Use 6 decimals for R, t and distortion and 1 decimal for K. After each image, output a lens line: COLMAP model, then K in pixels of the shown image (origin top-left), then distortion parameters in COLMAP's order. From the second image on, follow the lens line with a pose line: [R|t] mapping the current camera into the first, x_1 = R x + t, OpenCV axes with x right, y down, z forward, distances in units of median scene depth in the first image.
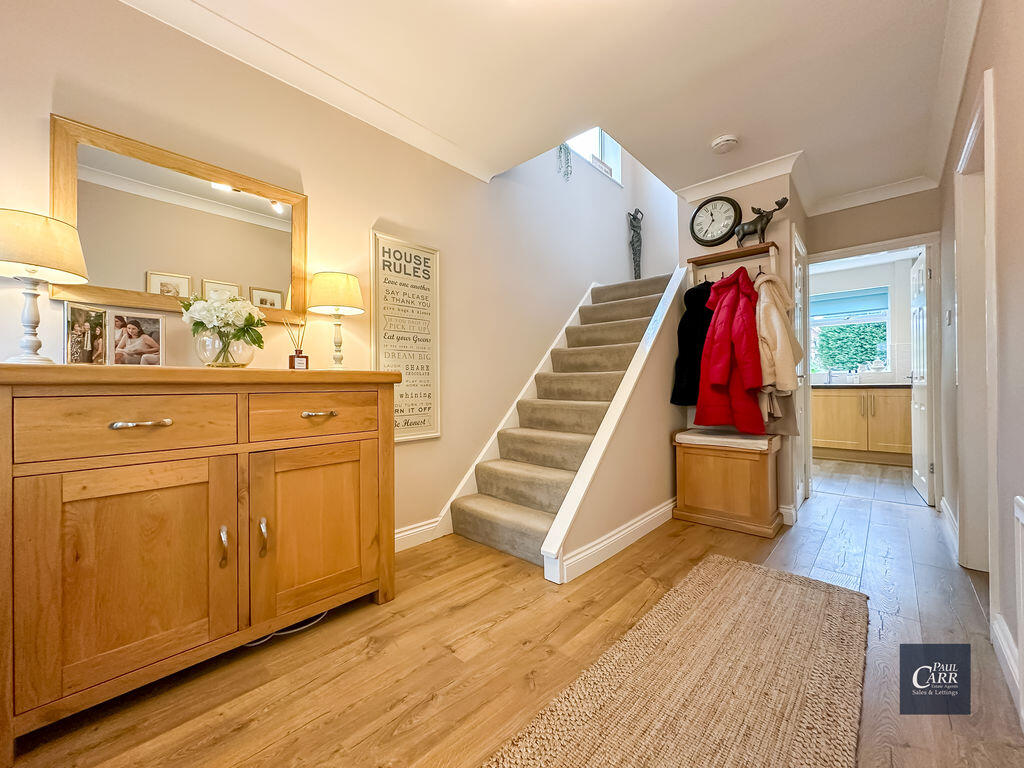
lens RADIAL K [[409.1, 0, 512.2], [0, 409.1, 382.3], [0, 0, 1]] dist [-0.001618, -0.000041]
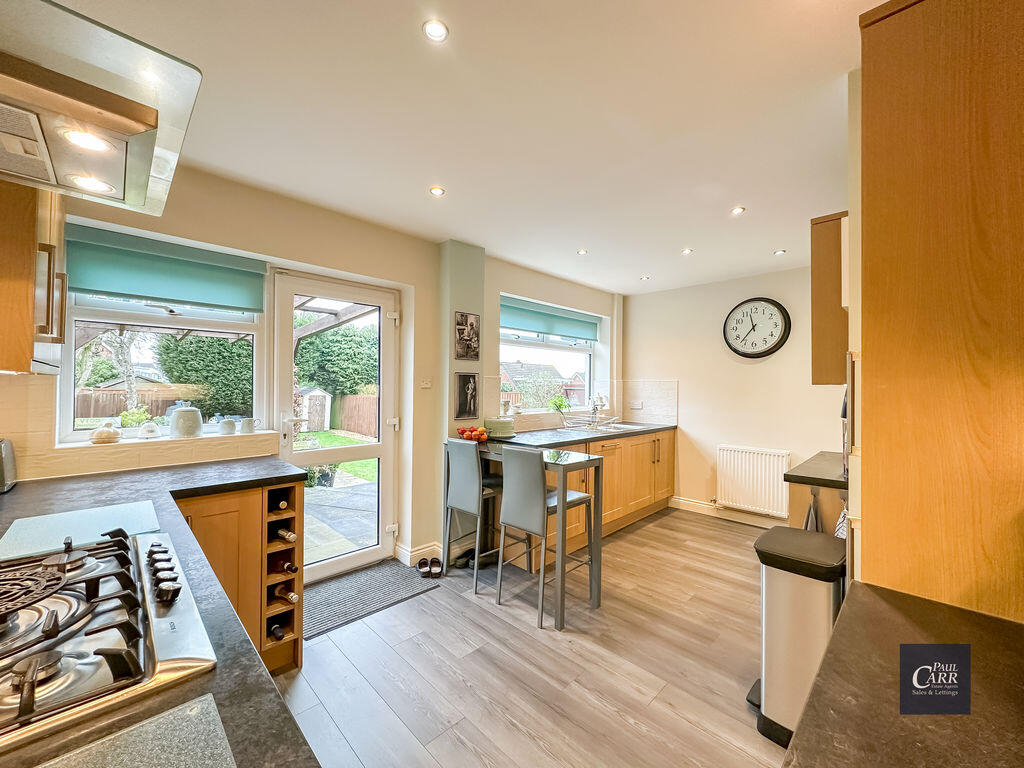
lens RADIAL K [[409.1, 0, 512.2], [0, 409.1, 382.3], [0, 0, 1]] dist [-0.001618, -0.000041]
pose [[0.040648, 0.018414, 0.999004, -0.007877], [-0.014598, 0.999734, -0.017834, -0.018371], [-0.999067, -0.013858, 0.040906, 0.326330]]
